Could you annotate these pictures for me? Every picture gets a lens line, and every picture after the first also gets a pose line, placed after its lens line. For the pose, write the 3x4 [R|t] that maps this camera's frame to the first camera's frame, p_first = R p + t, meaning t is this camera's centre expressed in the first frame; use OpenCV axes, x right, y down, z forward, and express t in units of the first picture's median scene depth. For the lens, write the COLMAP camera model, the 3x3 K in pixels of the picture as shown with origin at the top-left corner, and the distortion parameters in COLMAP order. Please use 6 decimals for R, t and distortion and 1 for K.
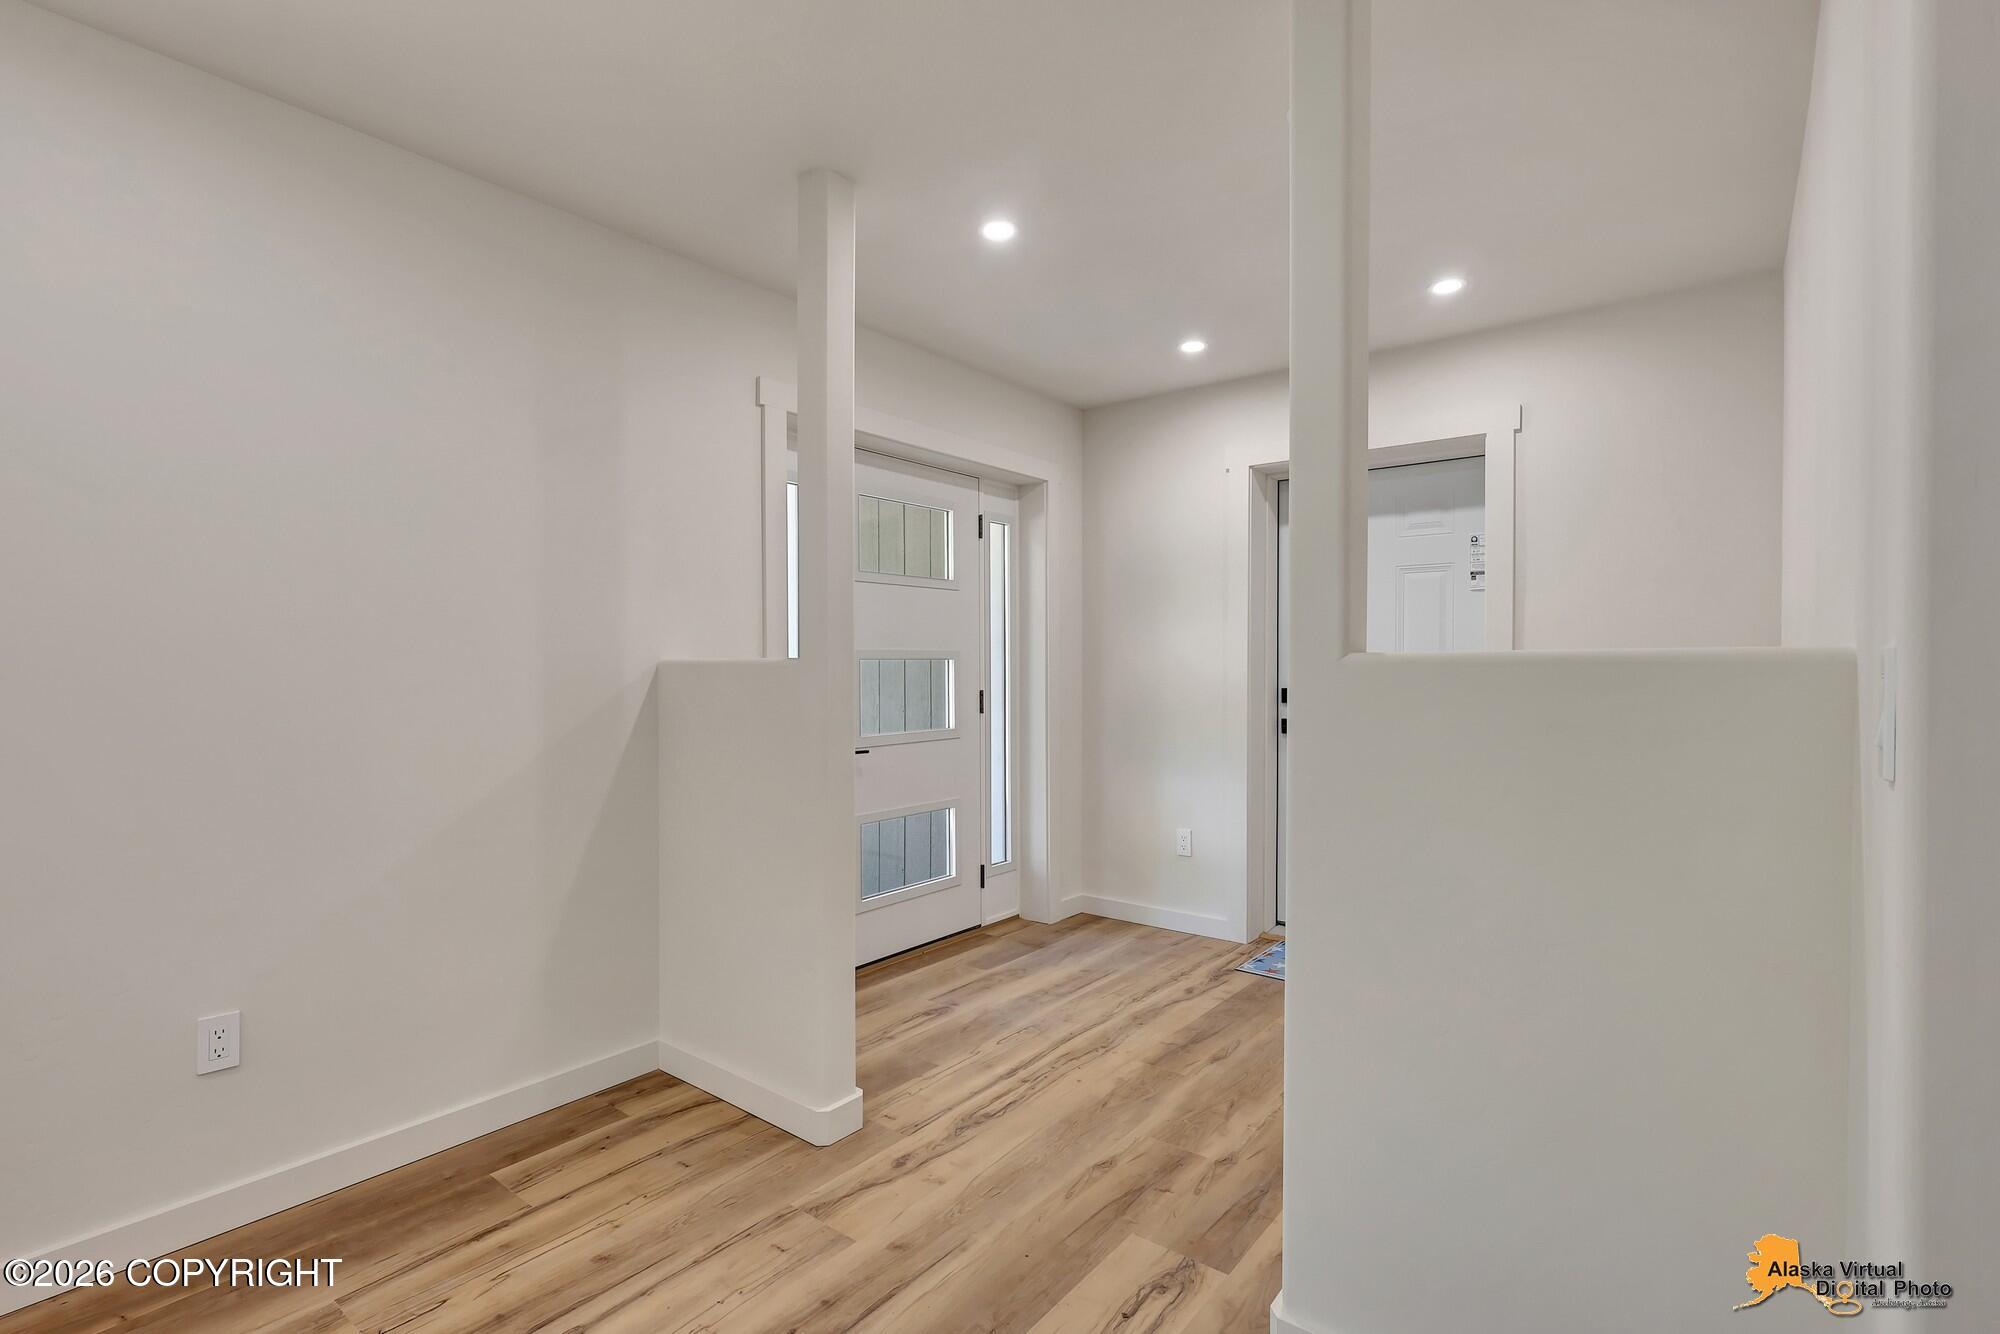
lens RADIAL K [[931.1, 0, 1001.7], [0, 931.1, 677.7], [0, 0, 1]] dist [-0.001072, 0.001412]
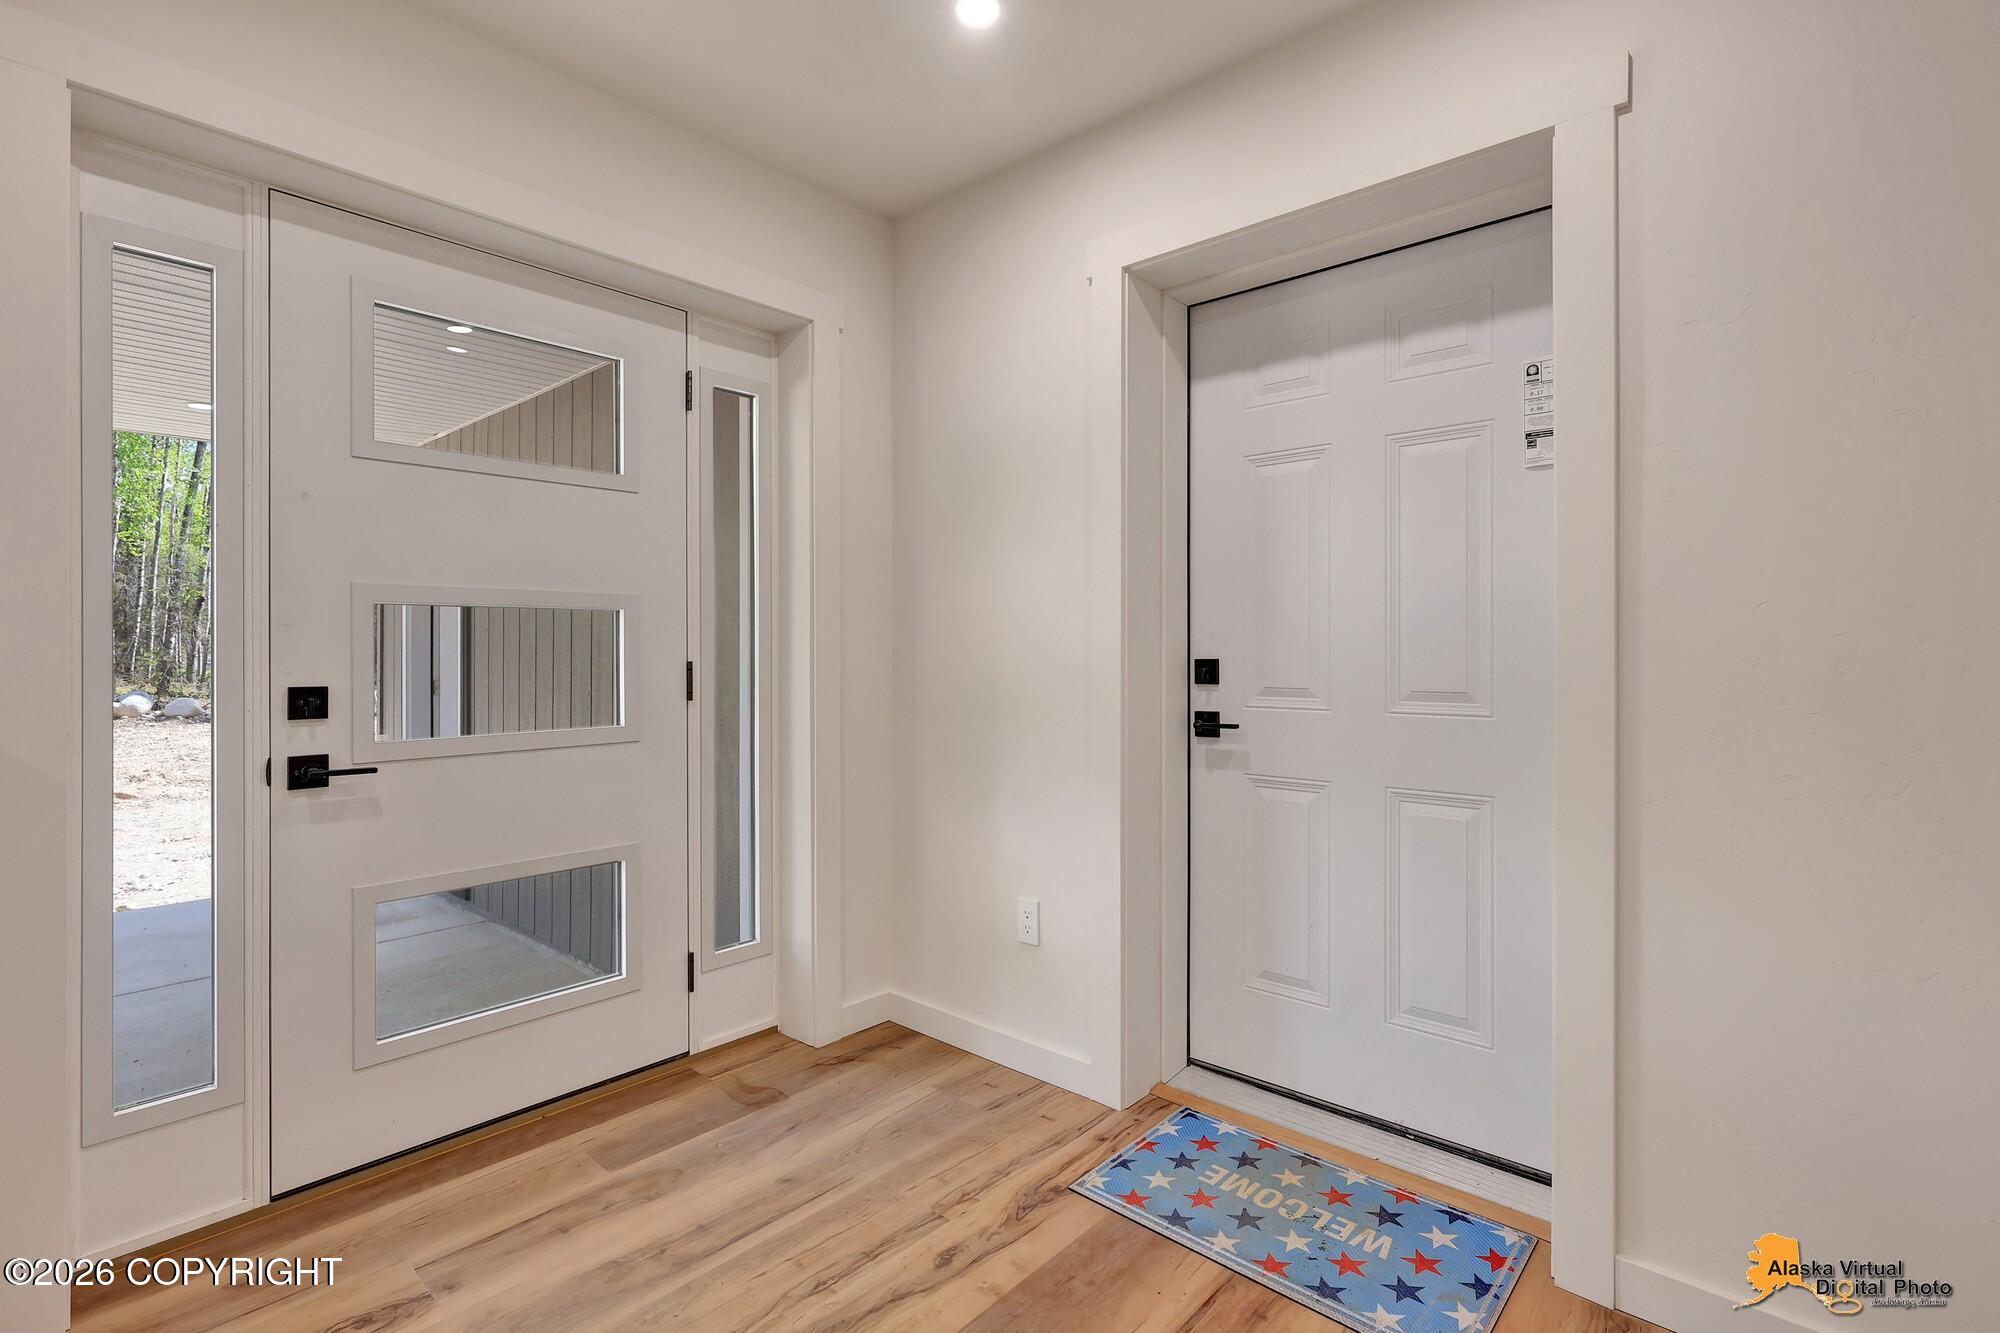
lens RADIAL K [[931.1, 0, 997.9], [0, 931.1, 652.6], [0, 0, 1]] dist [-0.001072, 0.001412]
pose [[0.998365, 0.001888, -0.057136, 0.225351], [-0.002840, 0.999859, -0.016576, 0.018718], [0.057097, 0.016712, 0.998229, 0.438433]]
